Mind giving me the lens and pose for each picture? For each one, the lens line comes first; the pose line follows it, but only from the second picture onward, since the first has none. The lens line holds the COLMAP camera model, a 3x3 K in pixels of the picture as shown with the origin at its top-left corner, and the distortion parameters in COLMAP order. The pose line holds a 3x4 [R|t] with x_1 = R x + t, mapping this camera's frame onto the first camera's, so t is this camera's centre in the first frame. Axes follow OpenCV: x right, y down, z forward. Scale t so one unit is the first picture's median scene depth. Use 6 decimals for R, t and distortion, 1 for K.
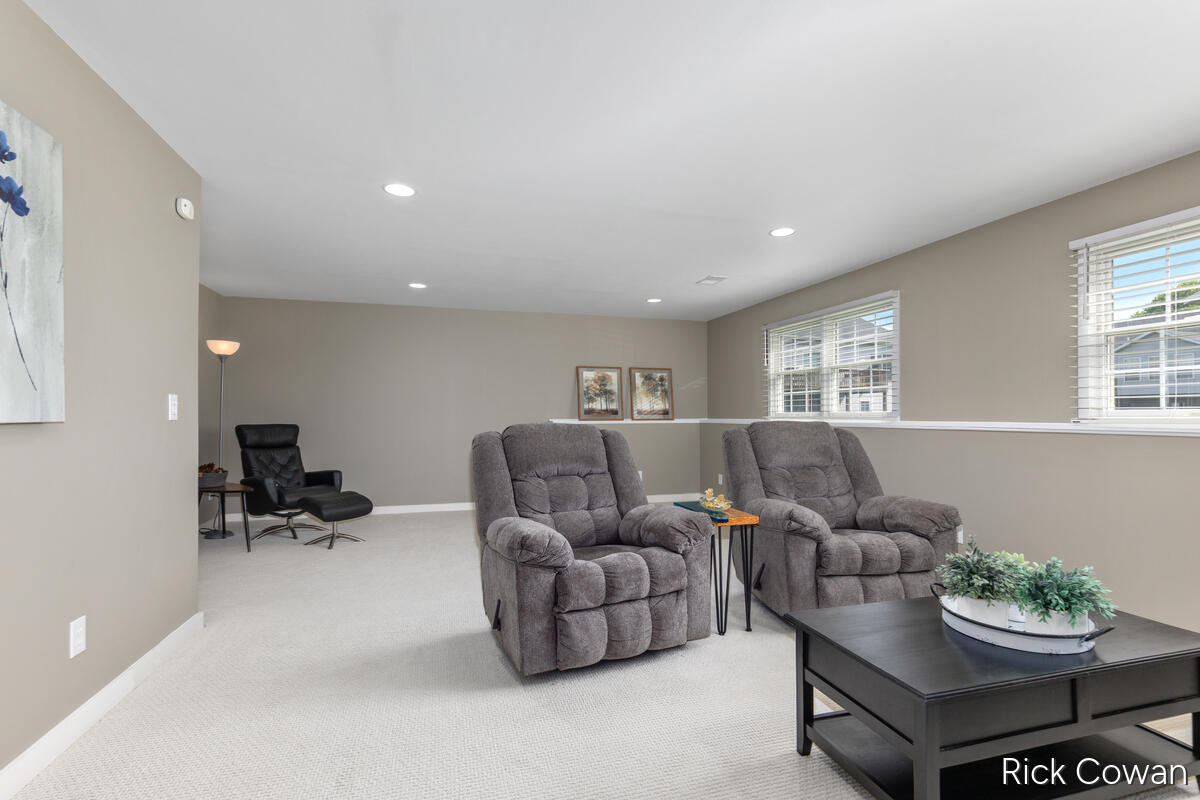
lens RADIAL K [[549.3, 0, 600.3], [0, 549.3, 402.2], [0, 0, 1]] dist [-0.000220, -0.000658]
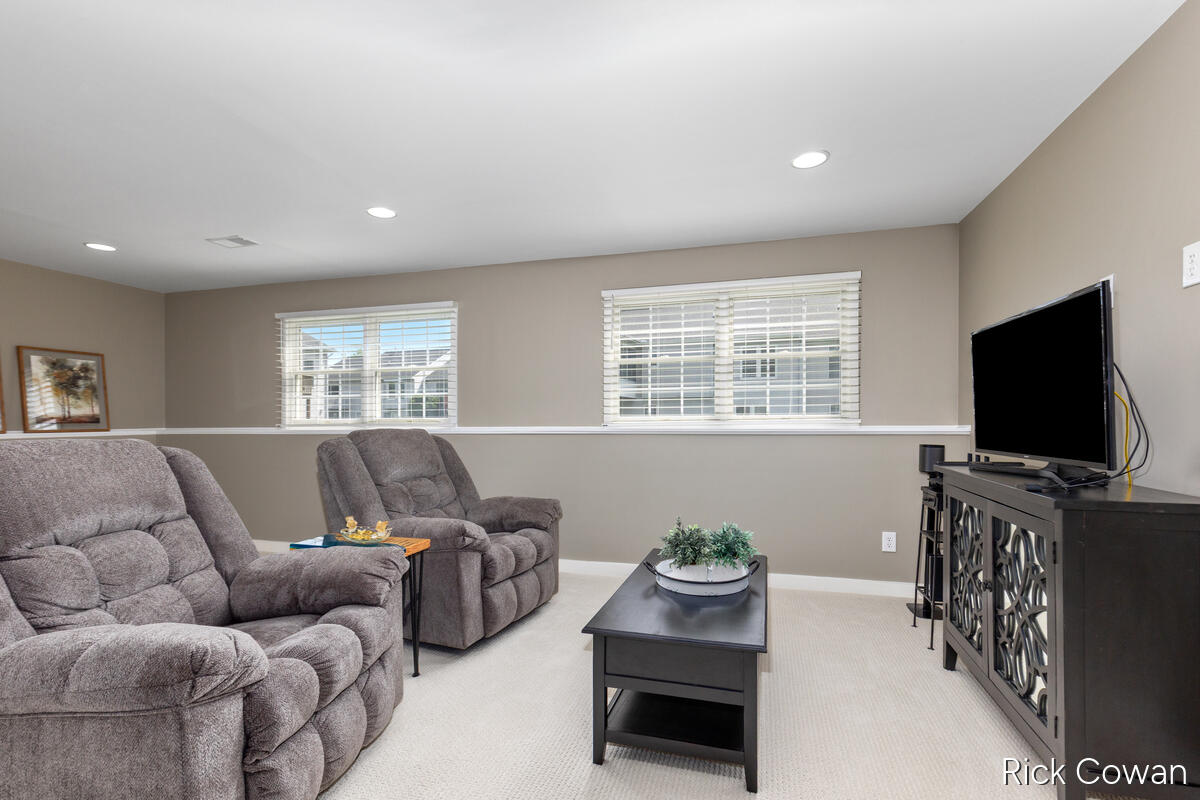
lens RADIAL K [[549.3, 0, 614.7], [0, 549.3, 420.6], [0, 0, 1]] dist [-0.000220, -0.000658]
pose [[0.522678, -0.003137, 0.852525, -0.164181], [-0.013576, 0.999836, 0.012002, 0.004231], [-0.852422, -0.017847, 0.522549, 0.167747]]
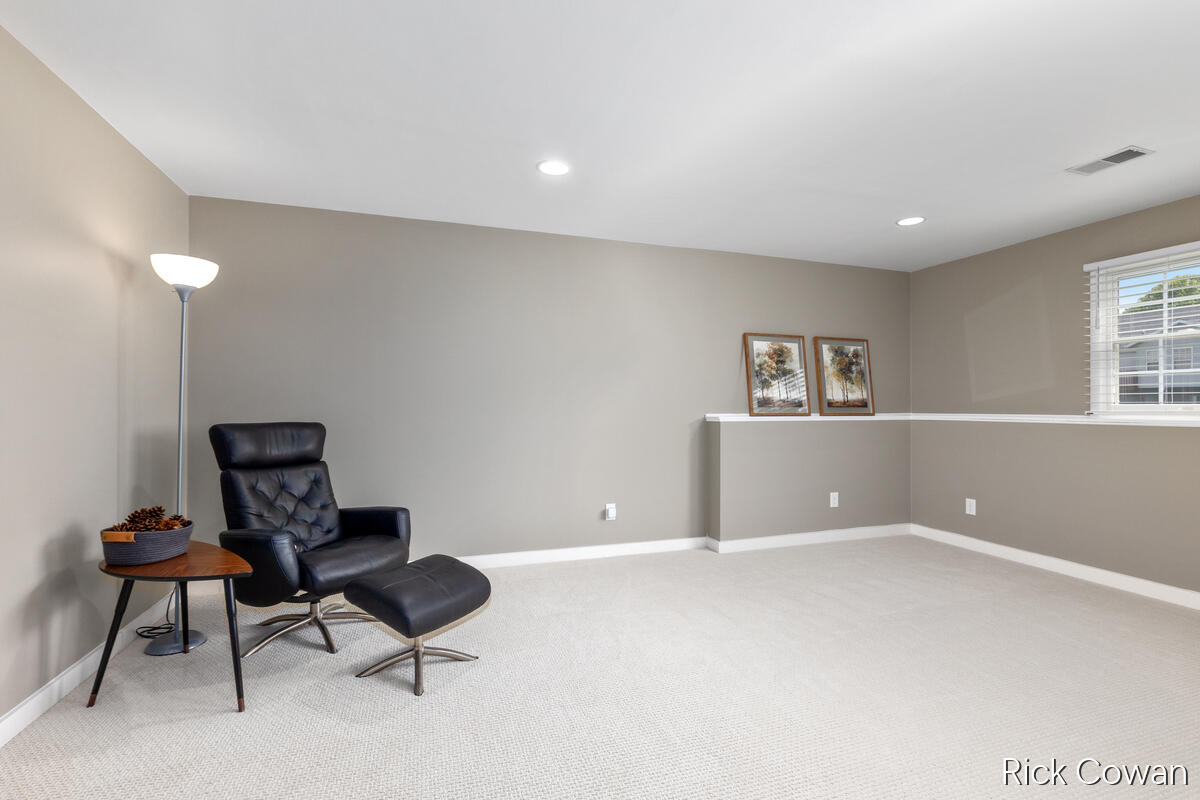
lens RADIAL K [[549.3, 0, 602.3], [0, 549.3, 395.9], [0, 0, 1]] dist [-0.000220, -0.000658]
pose [[0.999259, 0.006595, 0.037929, -0.318515], [-0.006707, 0.999973, 0.002832, 0.012085], [-0.037910, -0.003084, 0.999276, 0.474357]]
